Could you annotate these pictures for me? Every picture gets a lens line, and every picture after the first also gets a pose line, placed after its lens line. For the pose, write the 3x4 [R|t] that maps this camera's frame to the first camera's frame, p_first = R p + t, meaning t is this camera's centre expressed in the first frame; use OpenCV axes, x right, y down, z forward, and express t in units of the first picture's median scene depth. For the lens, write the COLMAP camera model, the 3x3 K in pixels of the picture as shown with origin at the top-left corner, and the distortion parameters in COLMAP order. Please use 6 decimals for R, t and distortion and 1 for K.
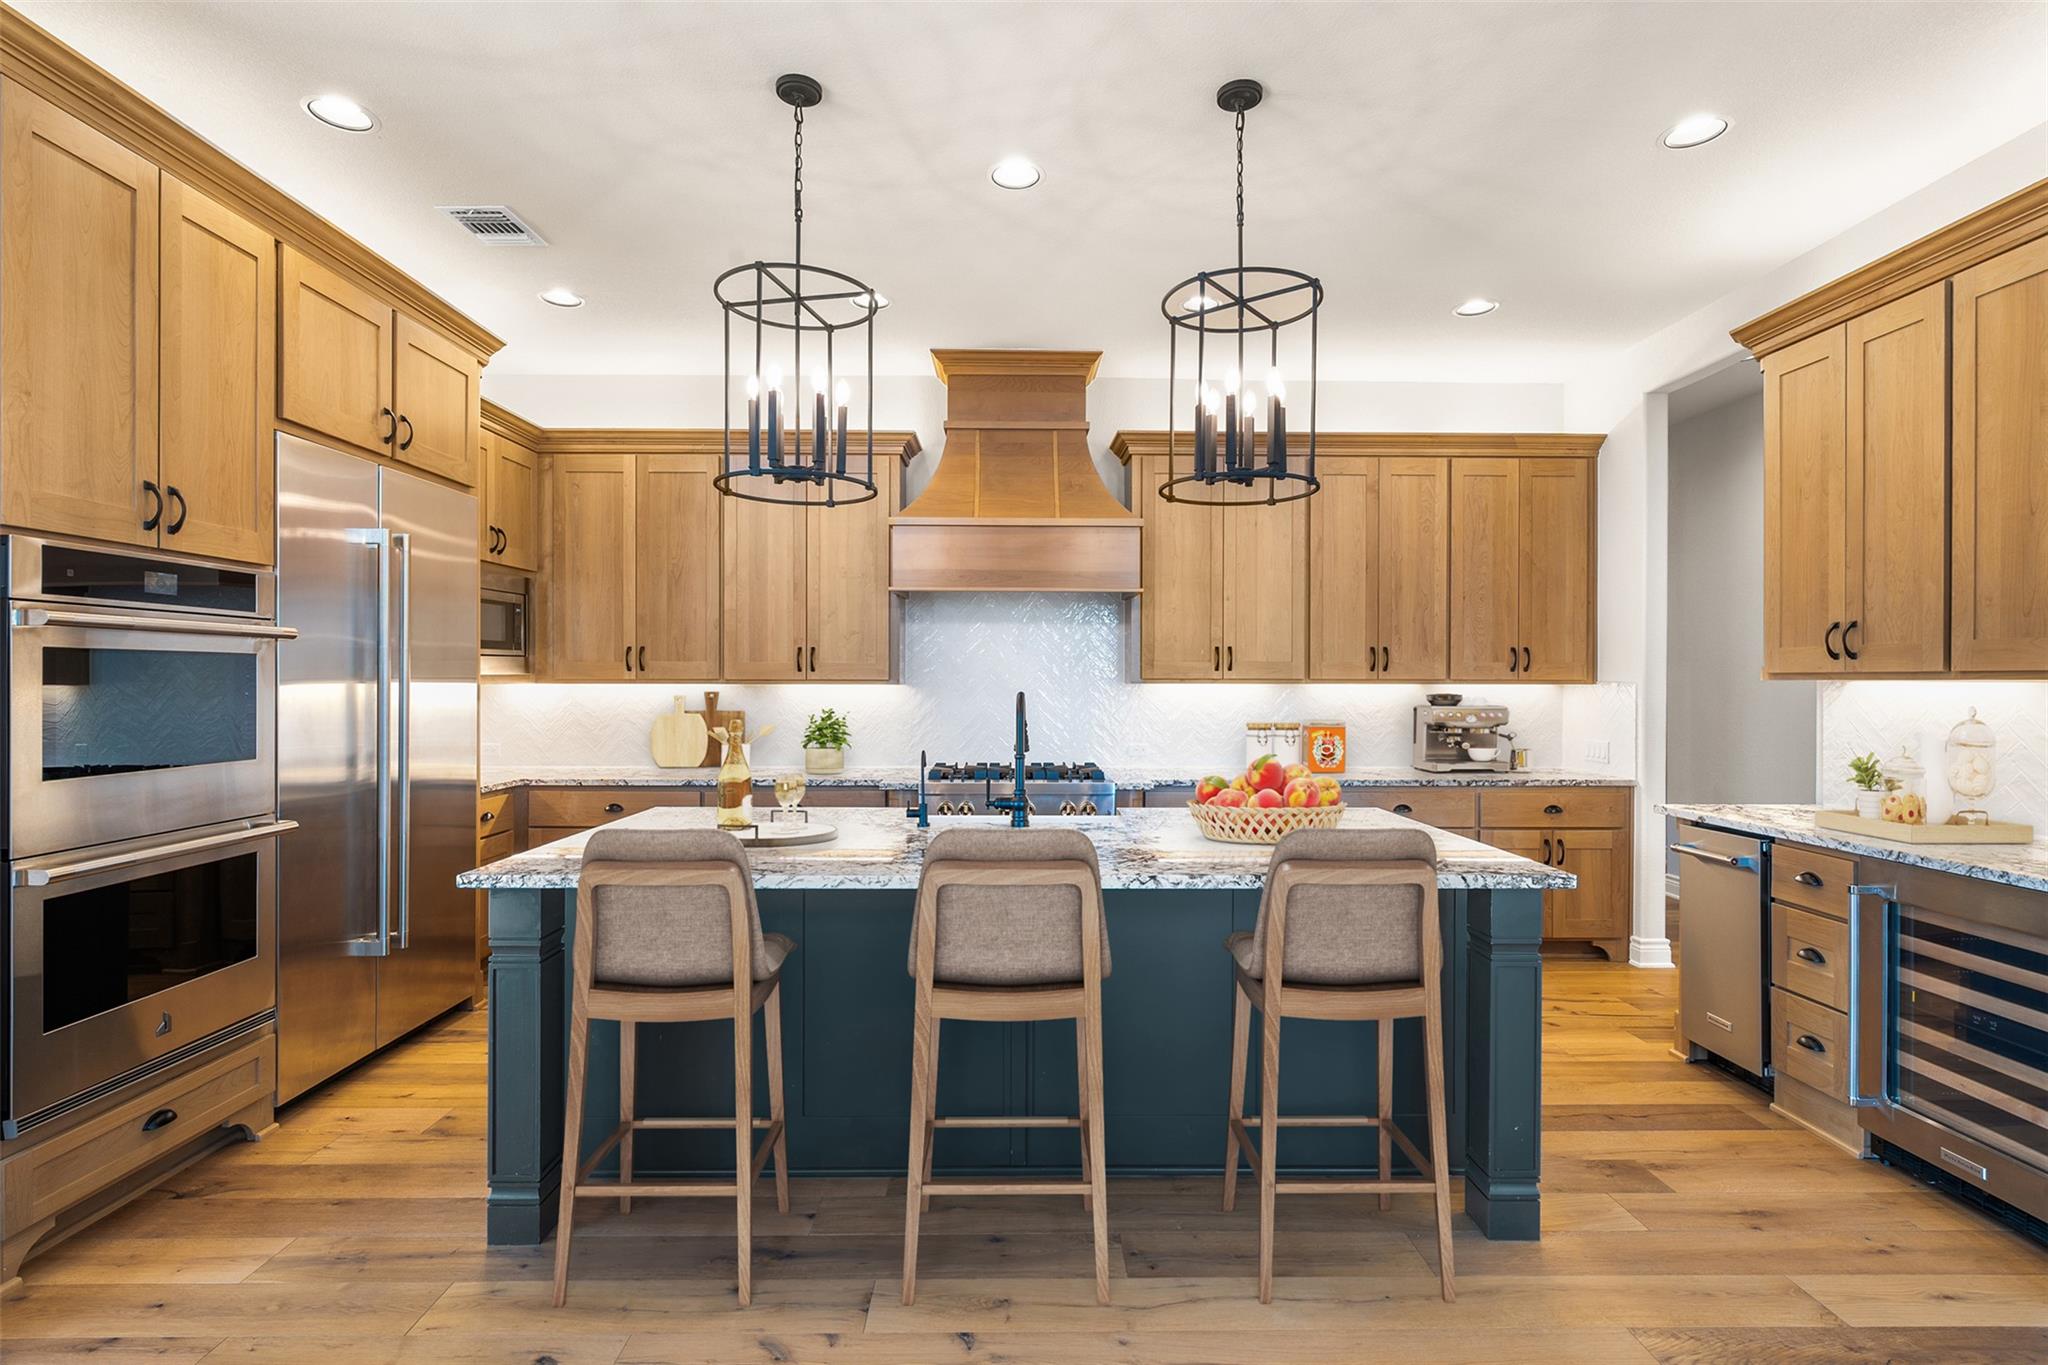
lens RADIAL K [[960.4, 0, 1021.4], [0, 960.4, 679.9], [0, 0, 1]] dist [-0.000148, -0.000124]
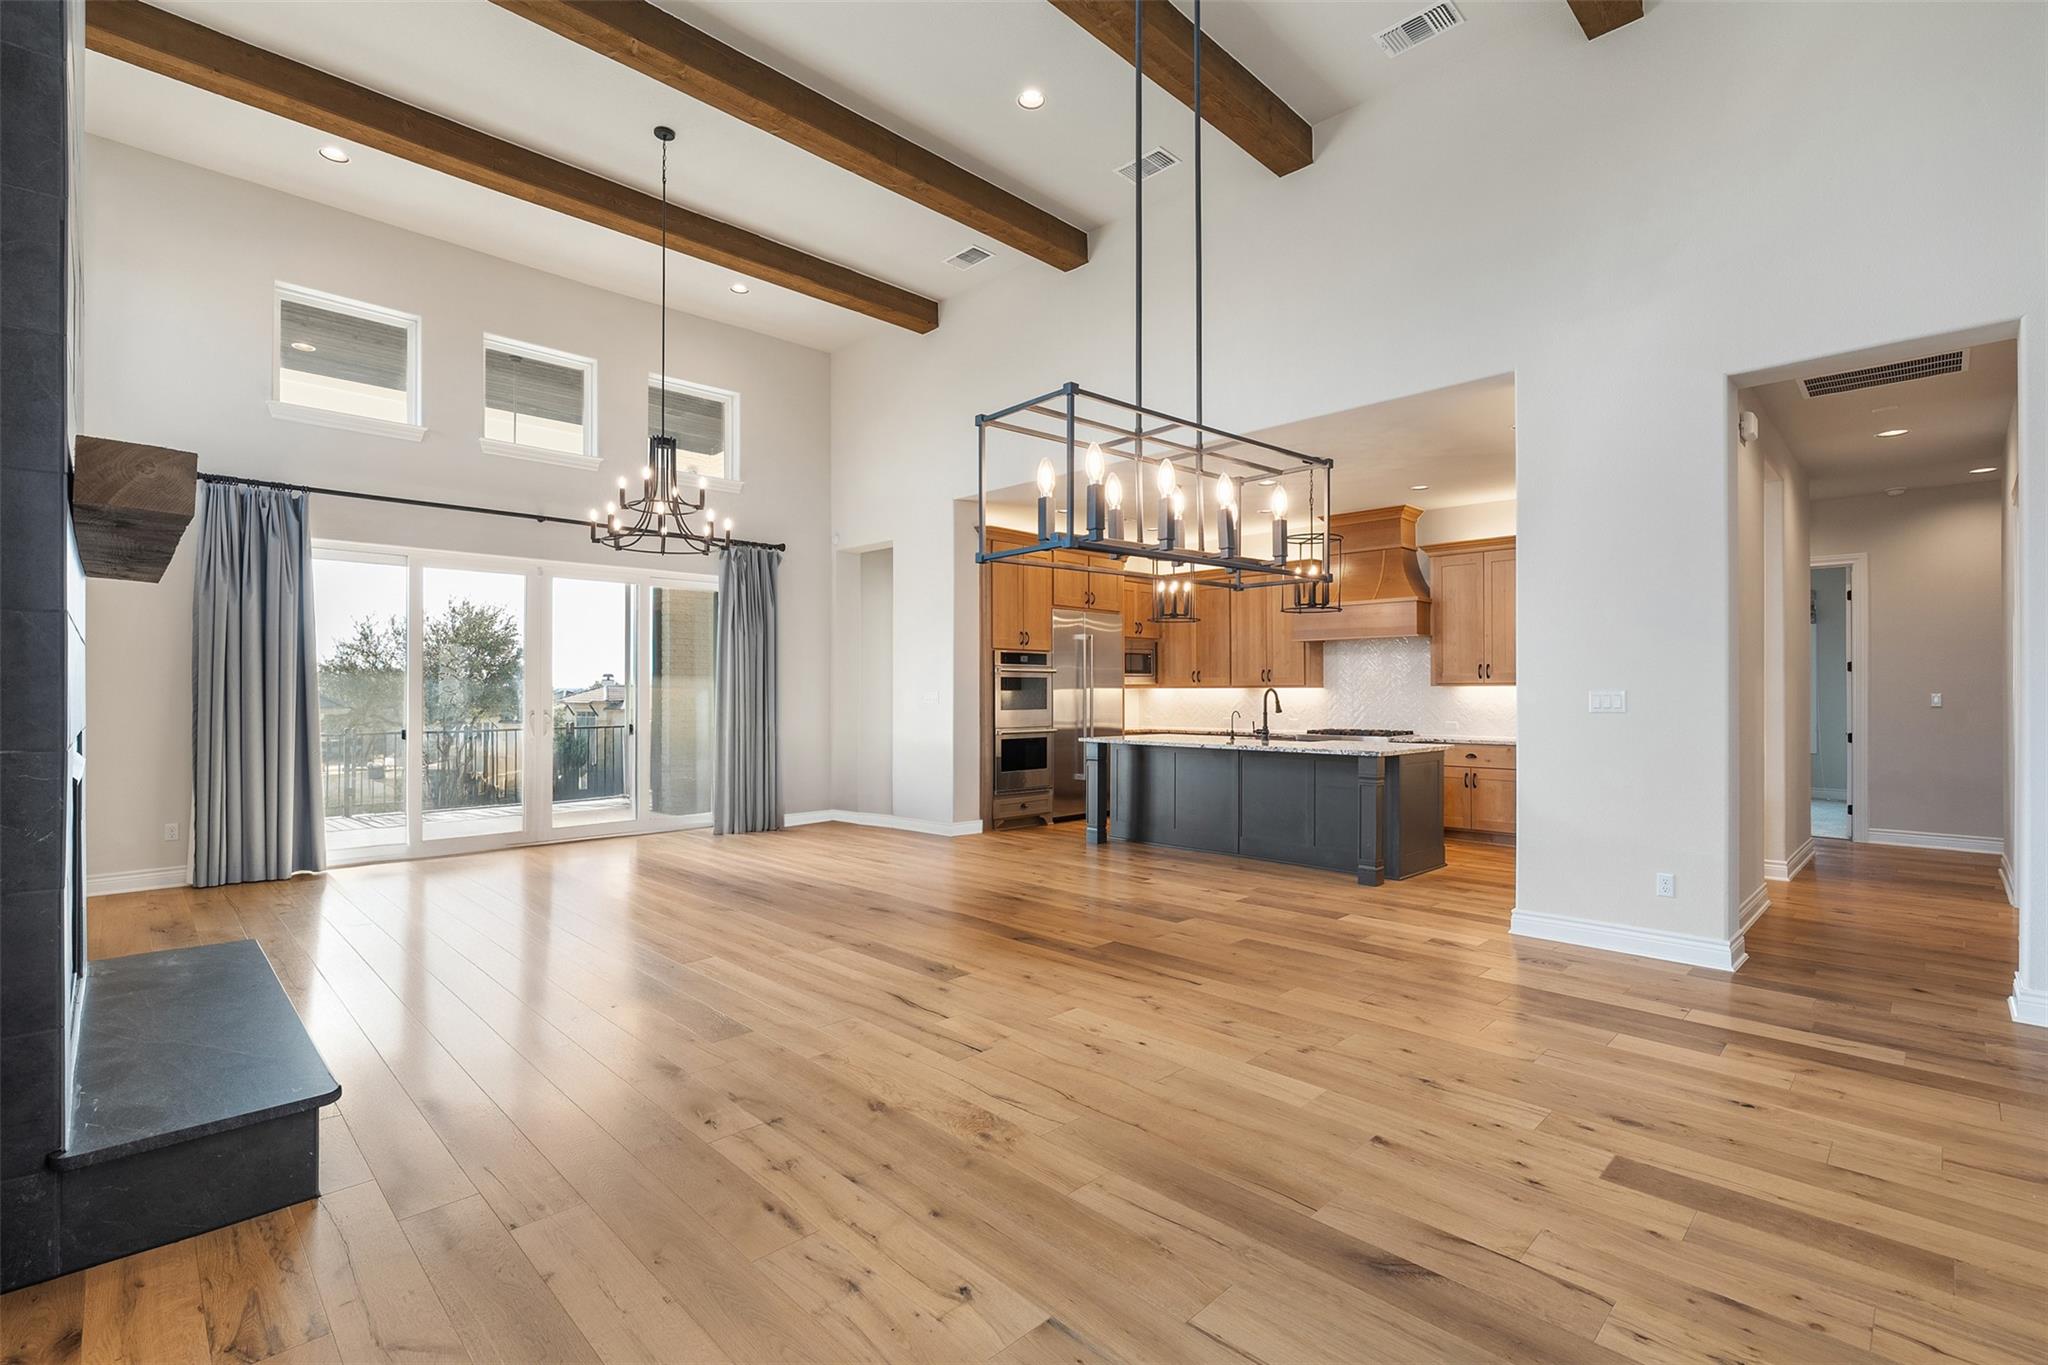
lens RADIAL K [[918.3, 0, 1017.6], [0, 918.3, 687.8], [0, 0, 1]] dist [-0.002733, -0.000328]
pose [[0.711996, -0.005277, -0.702163, 1.153976], [0.002844, 0.999985, -0.004631, 0.018167], [0.702177, 0.001300, 0.712001, -1.128991]]
